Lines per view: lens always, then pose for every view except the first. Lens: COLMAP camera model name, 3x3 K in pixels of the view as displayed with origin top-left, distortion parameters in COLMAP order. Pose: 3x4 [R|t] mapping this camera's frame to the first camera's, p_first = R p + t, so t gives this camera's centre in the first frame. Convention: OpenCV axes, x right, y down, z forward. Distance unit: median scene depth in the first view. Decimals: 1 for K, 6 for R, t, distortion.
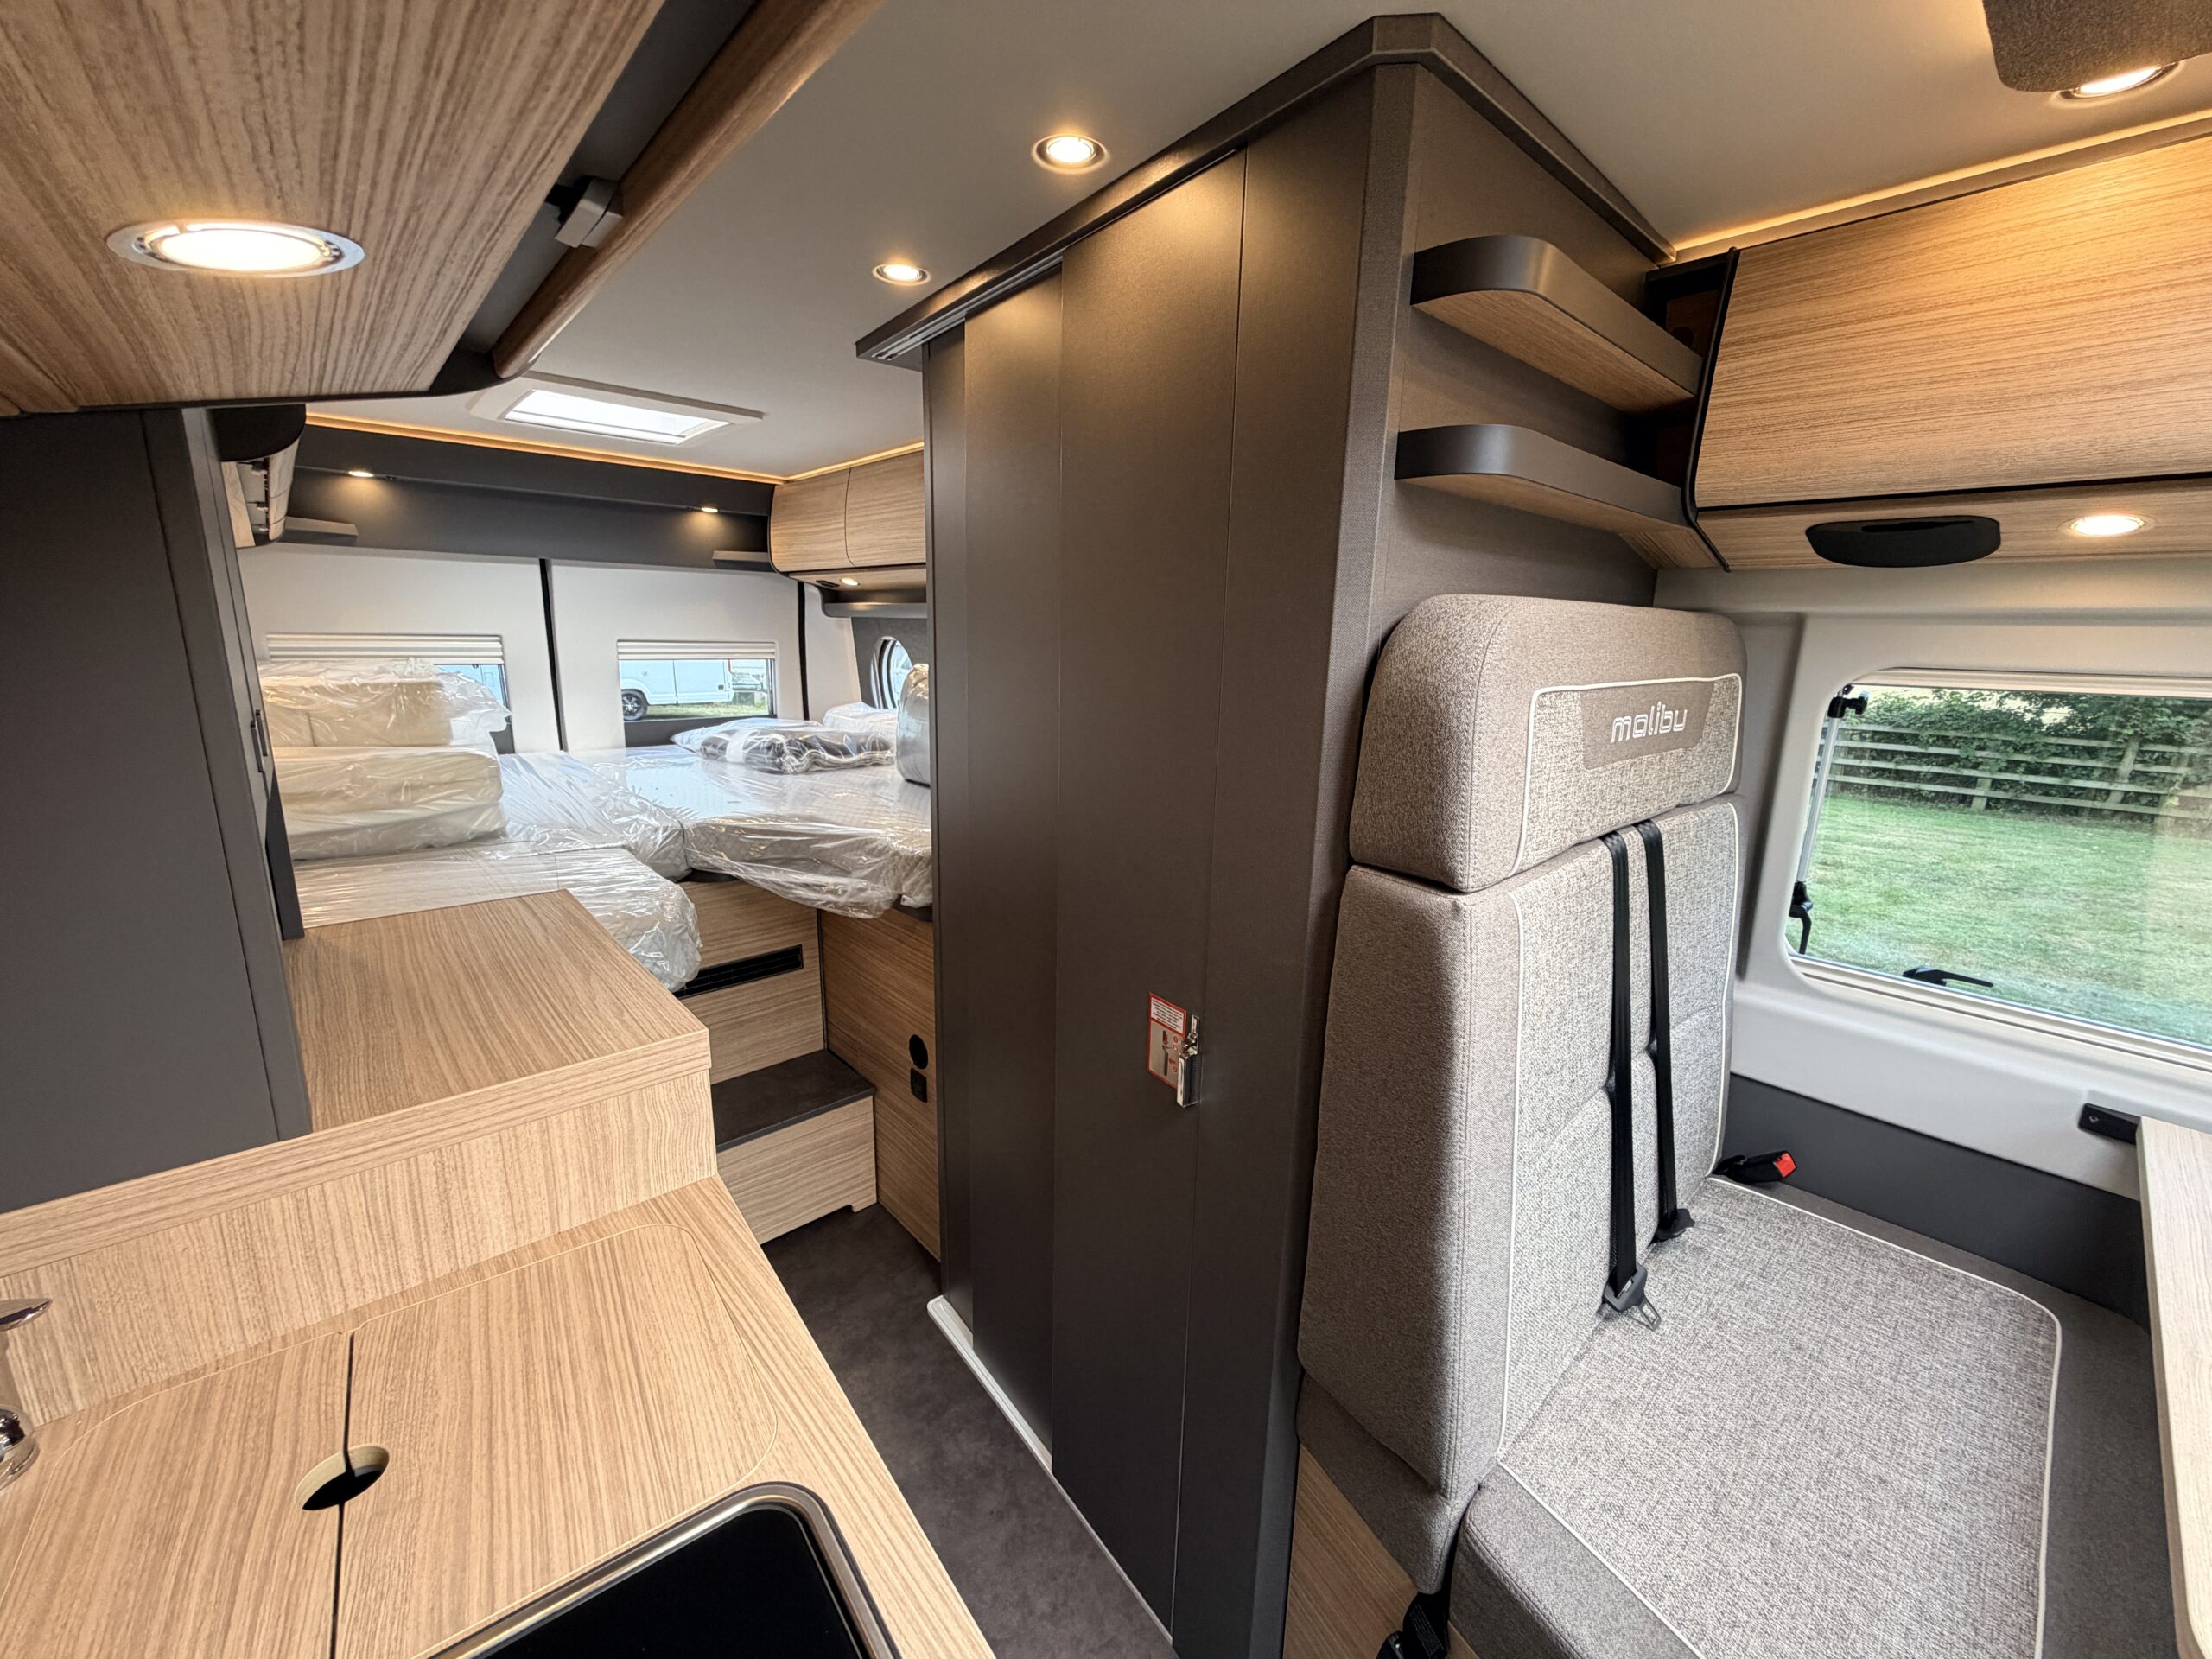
lens RADIAL K [[883.8, 0, 1099.5], [0, 883.8, 831.5], [0, 0, 1]] dist [0.000674, -0.000007]
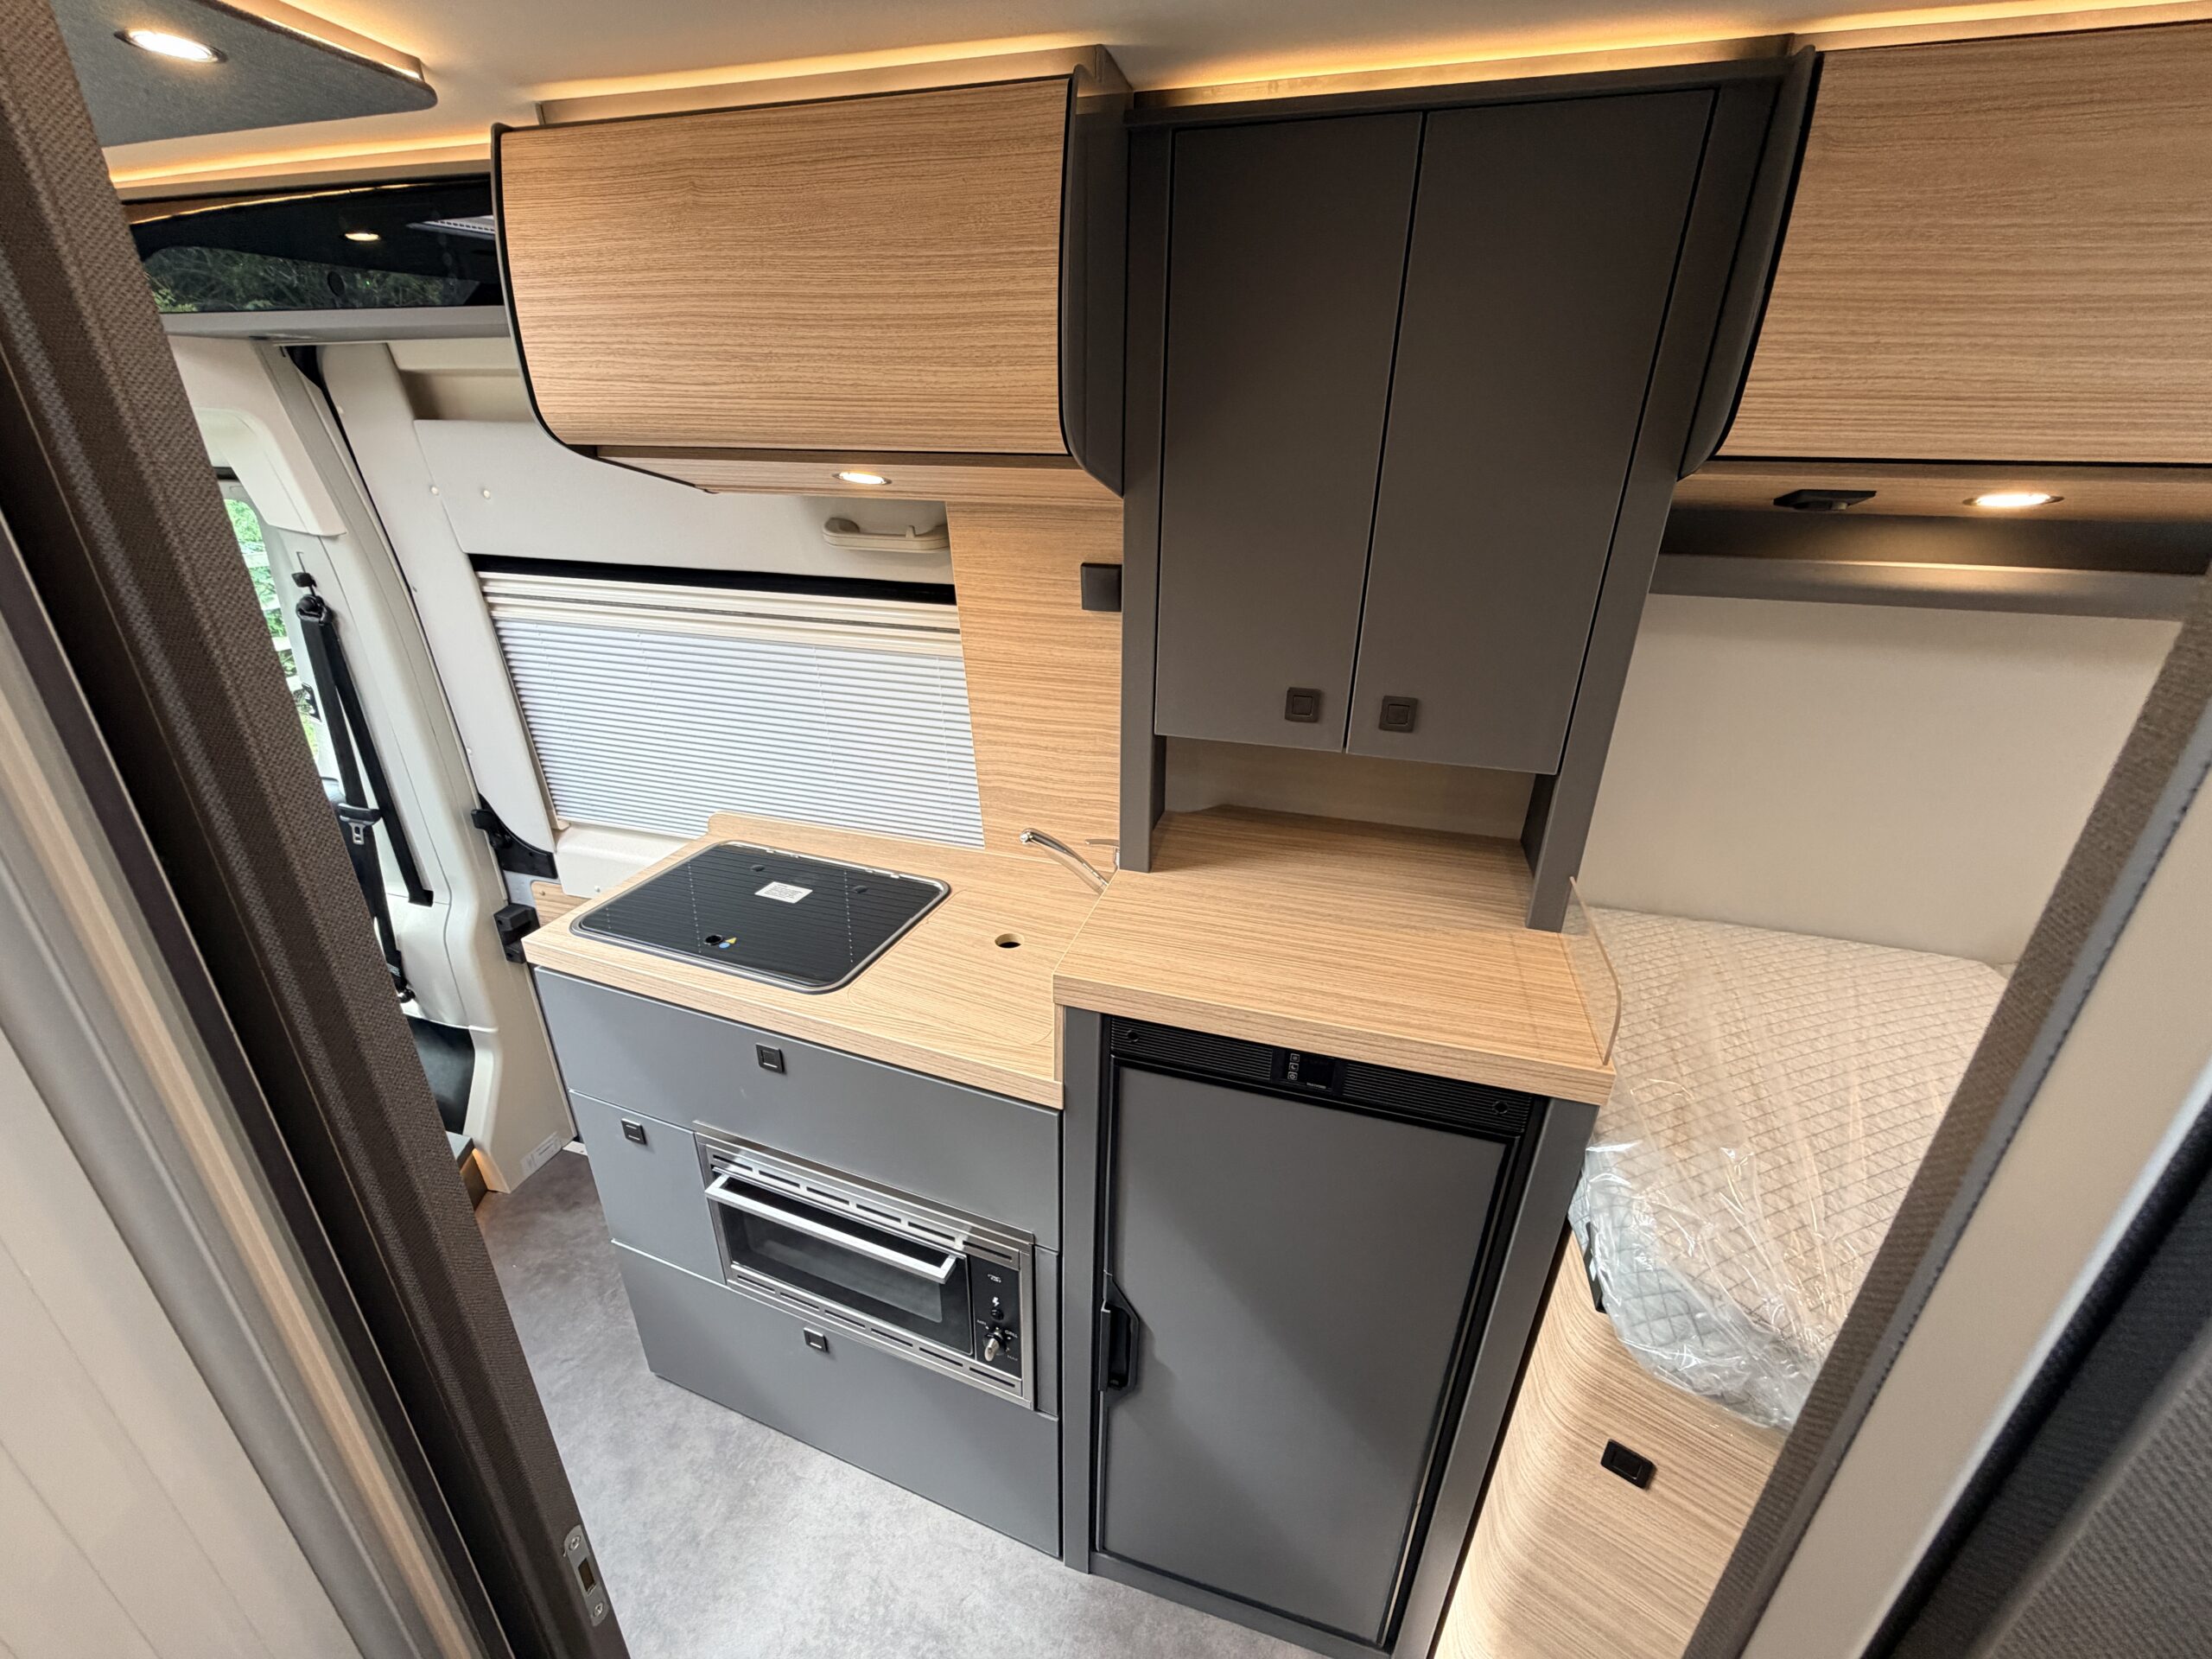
lens RADIAL K [[883.8, 0, 1099.5], [0, 883.8, 831.5], [0, 0, 1]] dist [0.000674, -0.000007]
pose [[-0.849808, 0.175052, -0.497175, 0.032539], [-0.154774, 0.818787, 0.552840, -0.290416], [0.503857, 0.546758, -0.668719, 0.826806]]
